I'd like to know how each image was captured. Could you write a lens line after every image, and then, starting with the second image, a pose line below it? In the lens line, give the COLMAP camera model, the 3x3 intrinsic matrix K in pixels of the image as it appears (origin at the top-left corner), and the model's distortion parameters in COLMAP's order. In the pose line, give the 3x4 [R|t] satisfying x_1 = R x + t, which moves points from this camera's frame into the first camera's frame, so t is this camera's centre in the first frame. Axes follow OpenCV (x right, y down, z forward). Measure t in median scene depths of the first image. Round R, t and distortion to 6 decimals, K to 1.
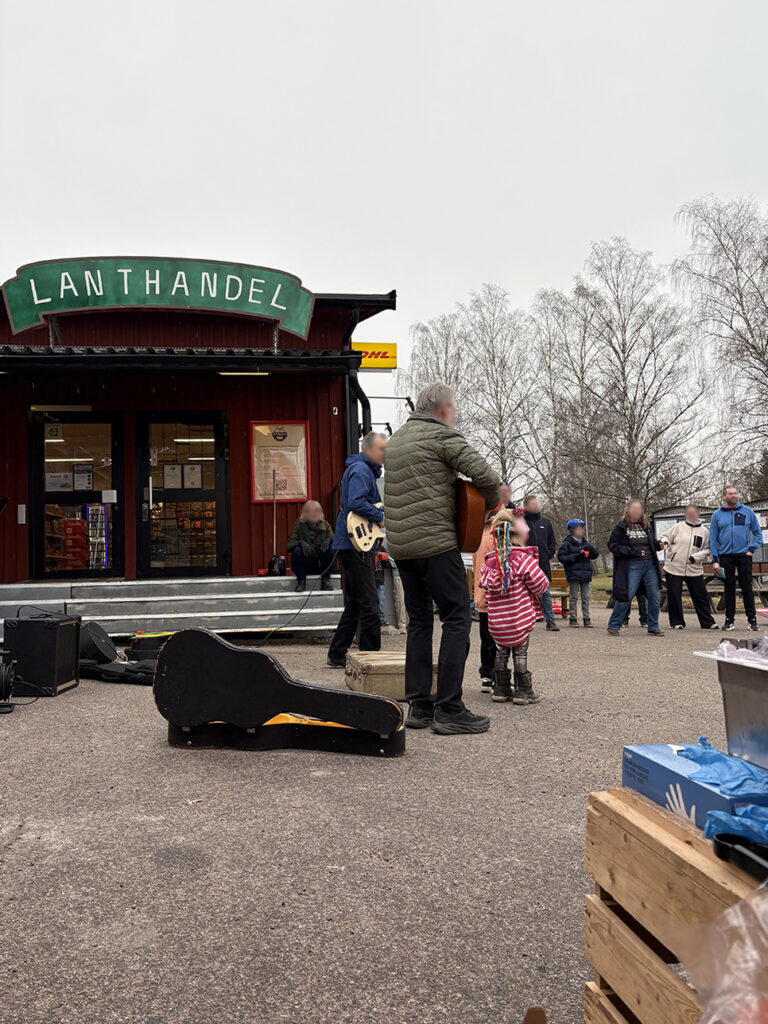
lens RADIAL K [[771.7, 0, 380.5], [0, 771.7, 504.7], [0, 0, 1]] dist [0.079712, -0.078360]
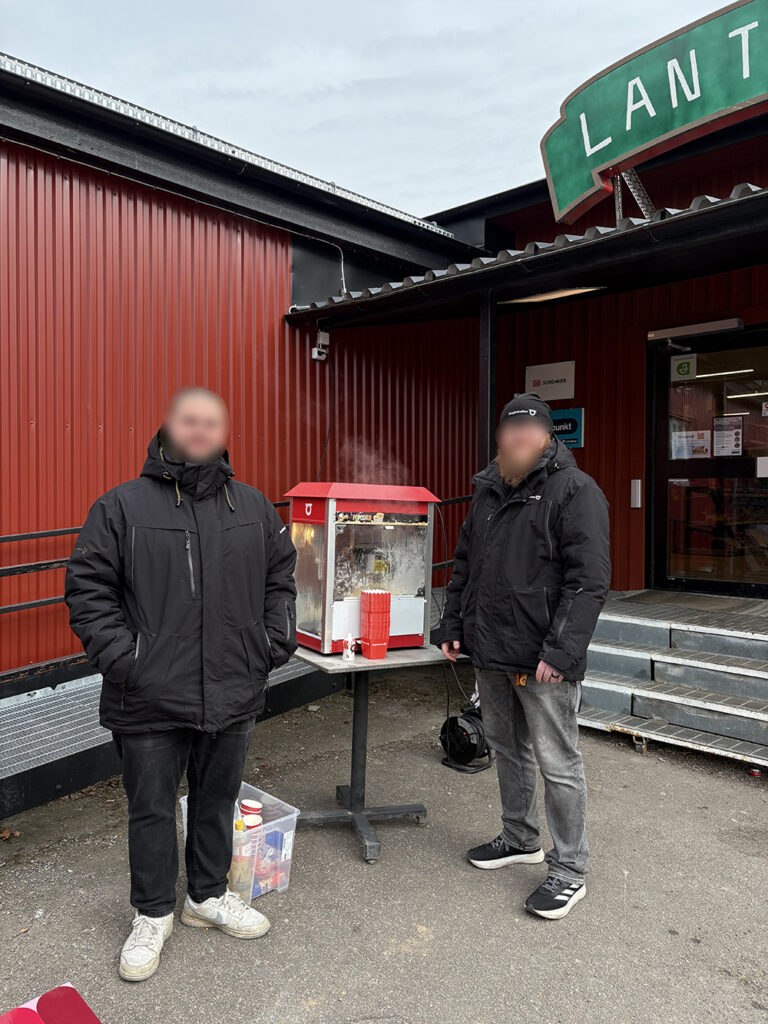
lens RADIAL K [[771.7, 0, 380.5], [0, 771.7, 504.7], [0, 0, 1]] dist [0.079712, -0.078360]
pose [[0.611214, 0.040105, -0.790449, -0.064288], [0.032787, 0.996575, 0.075916, -0.047525], [0.790786, -0.072317, 0.607805, 0.499647]]
